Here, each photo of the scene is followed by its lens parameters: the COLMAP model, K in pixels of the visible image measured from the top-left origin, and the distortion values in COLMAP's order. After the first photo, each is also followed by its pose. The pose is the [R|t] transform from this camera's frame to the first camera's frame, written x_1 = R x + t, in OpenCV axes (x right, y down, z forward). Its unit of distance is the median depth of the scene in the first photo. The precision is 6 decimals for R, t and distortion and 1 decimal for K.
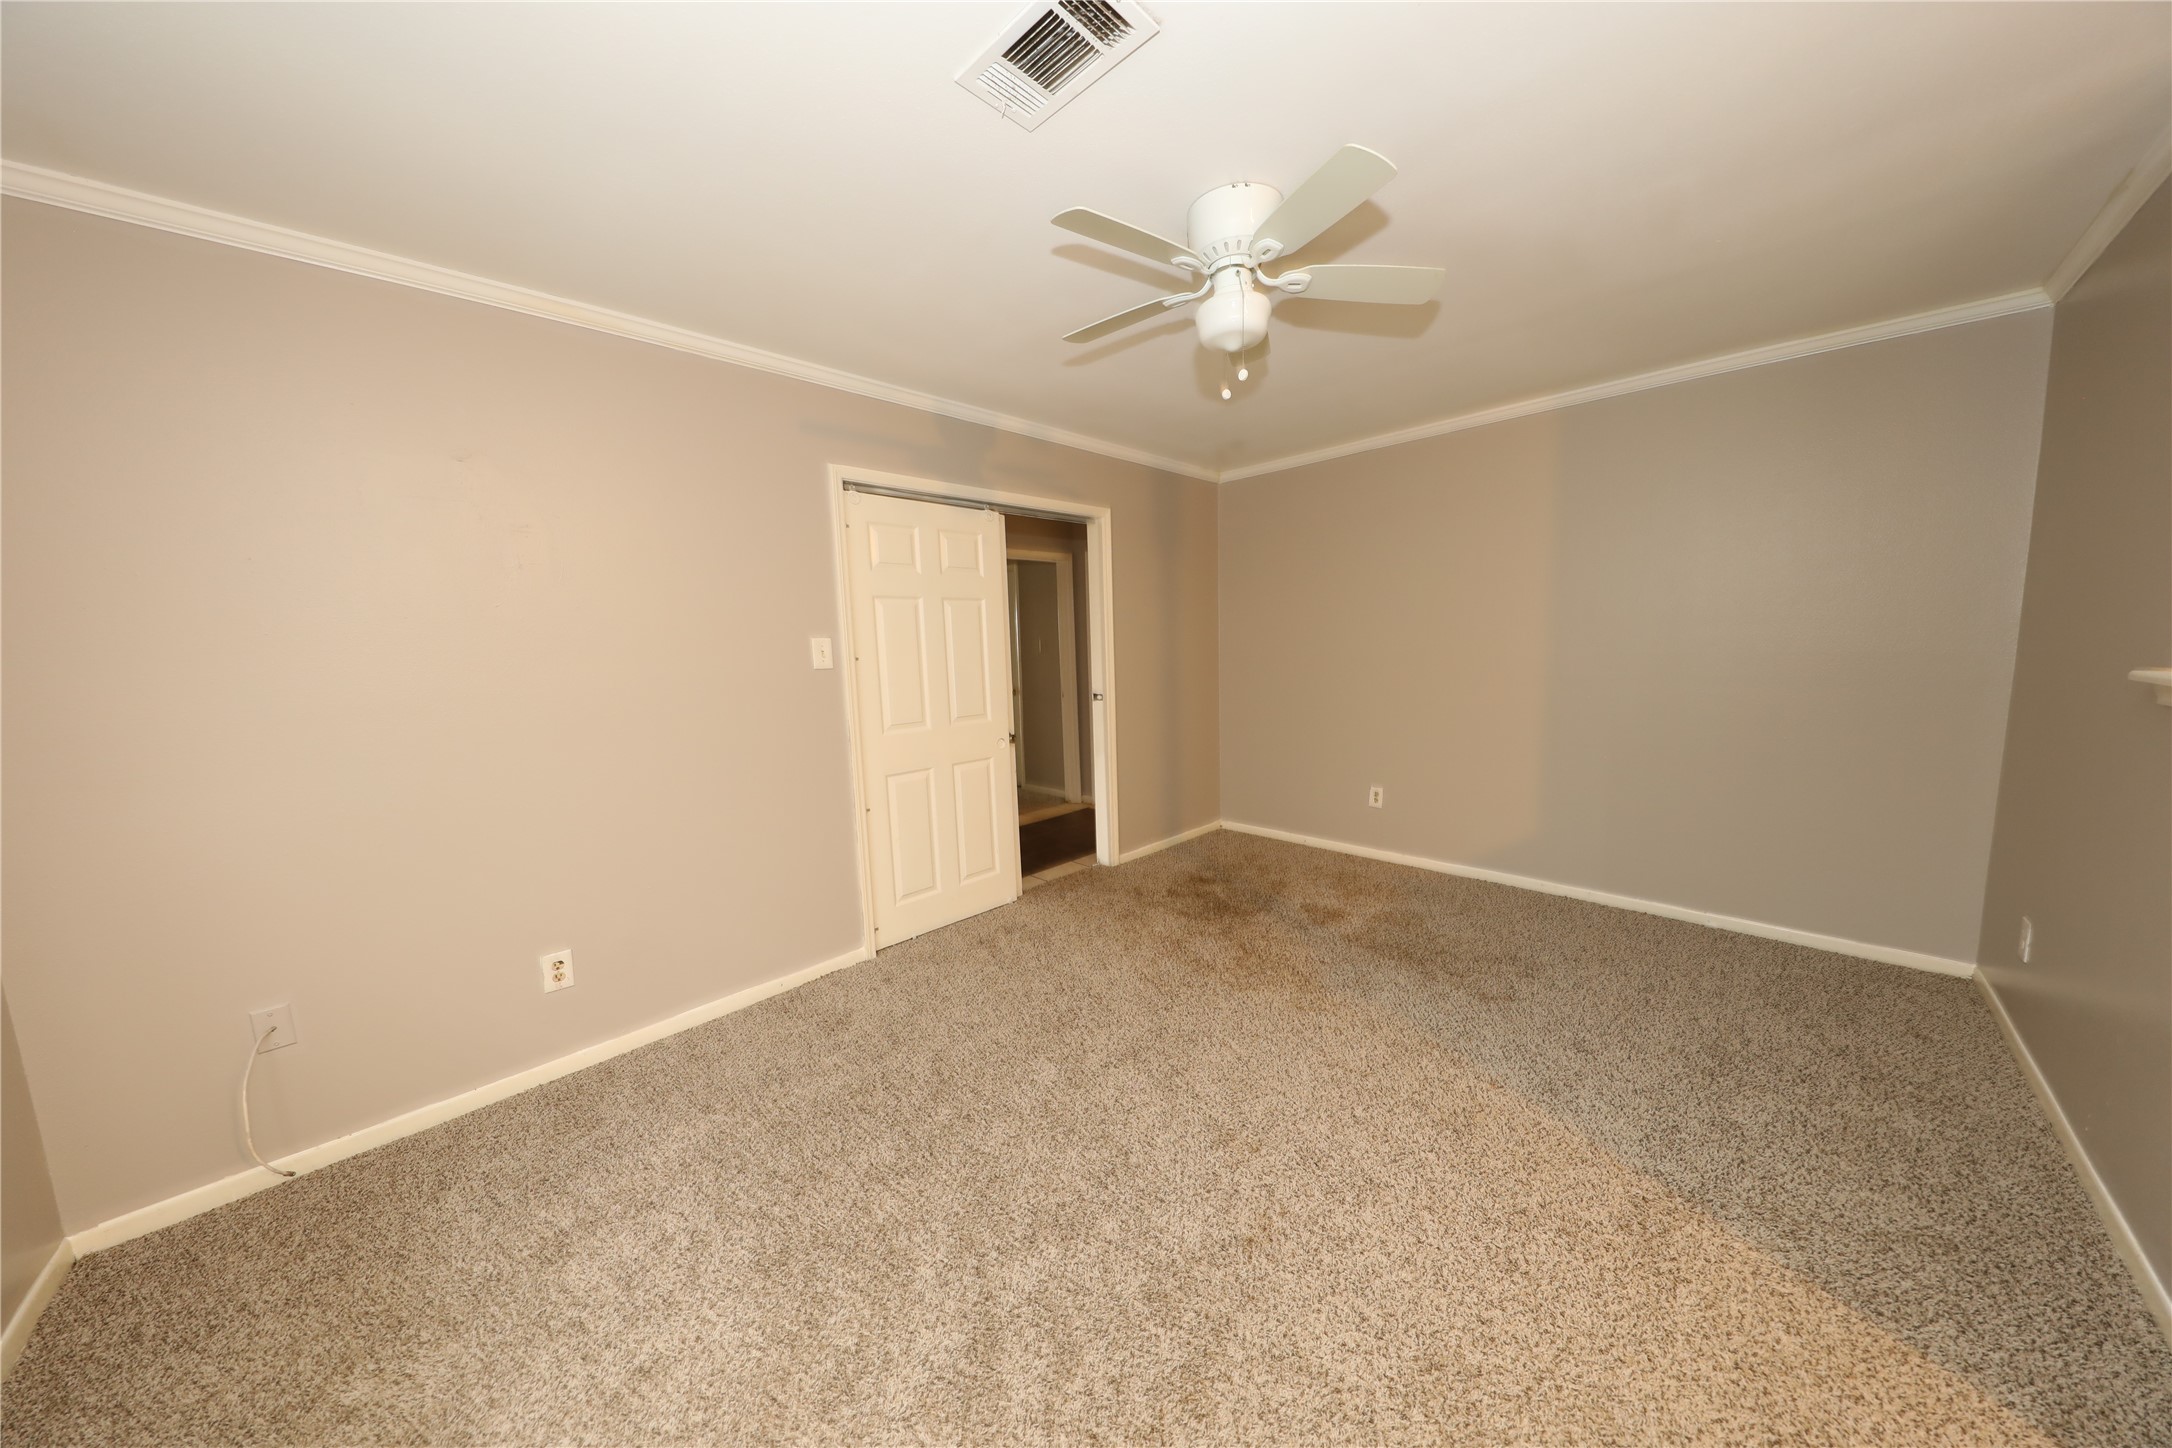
lens RADIAL K [[683.5, 0, 1083.3], [0, 683.5, 726.5], [0, 0, 1]] dist [-0.002473, -0.001500]
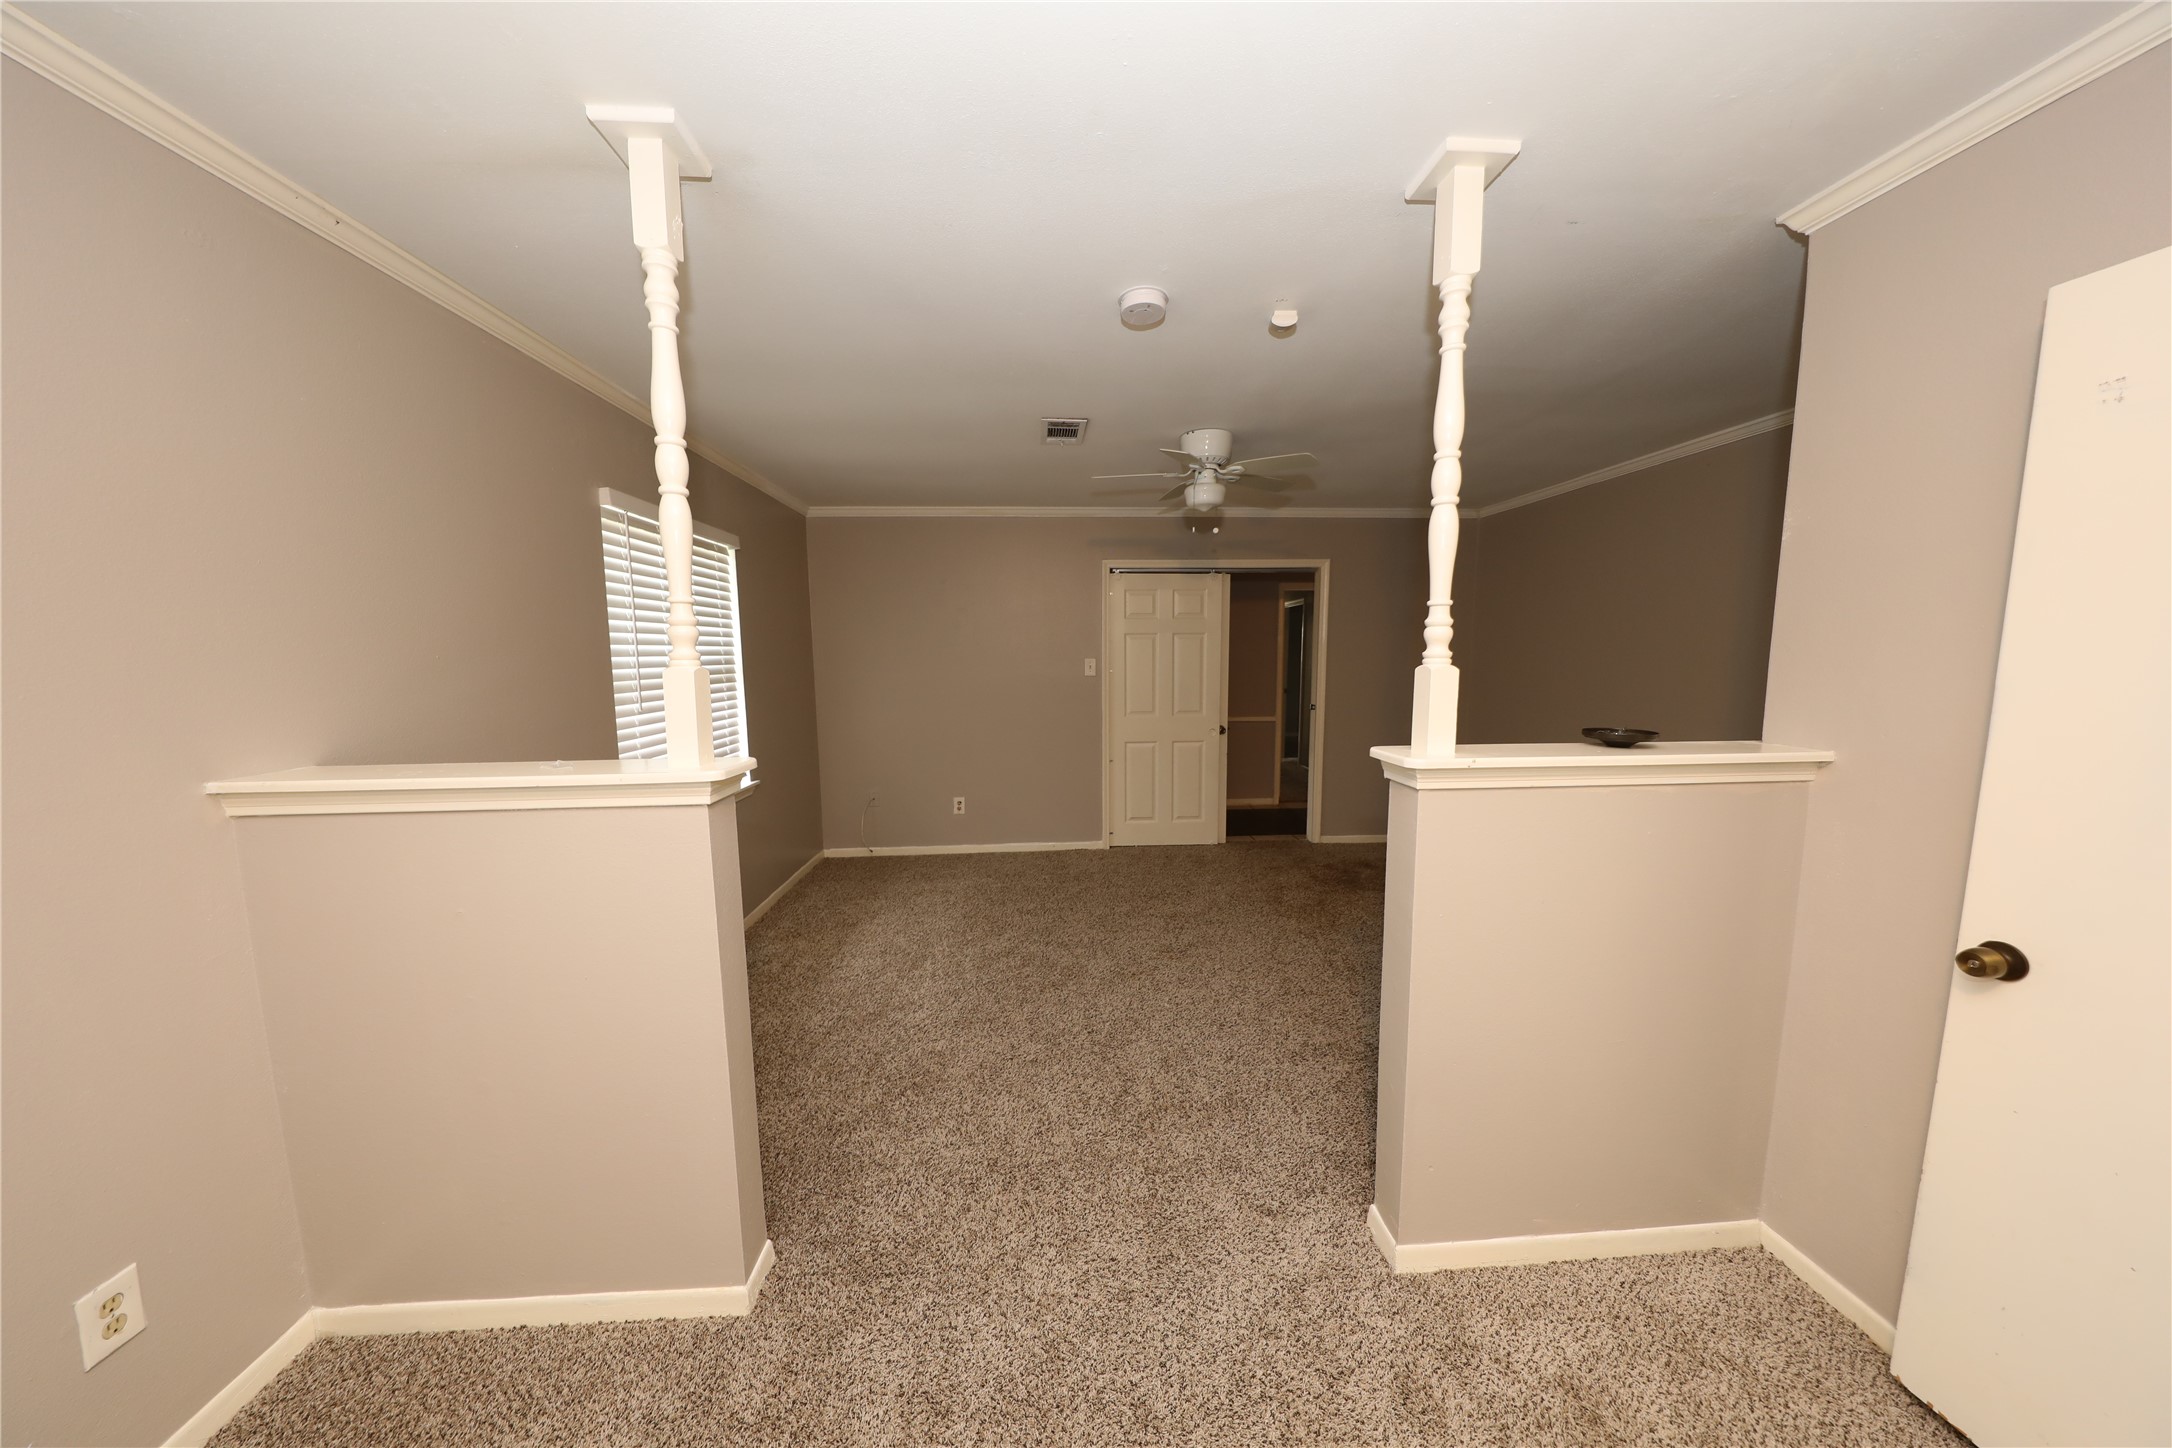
lens RADIAL K [[683.5, 0, 1083.3], [0, 683.5, 726.5], [0, 0, 1]] dist [-0.002473, -0.001500]
pose [[0.750869, 0.102625, -0.652429, 0.751887], [-0.103141, 0.993954, 0.037643, -0.018784], [0.652348, 0.039027, 0.756914, -0.338538]]
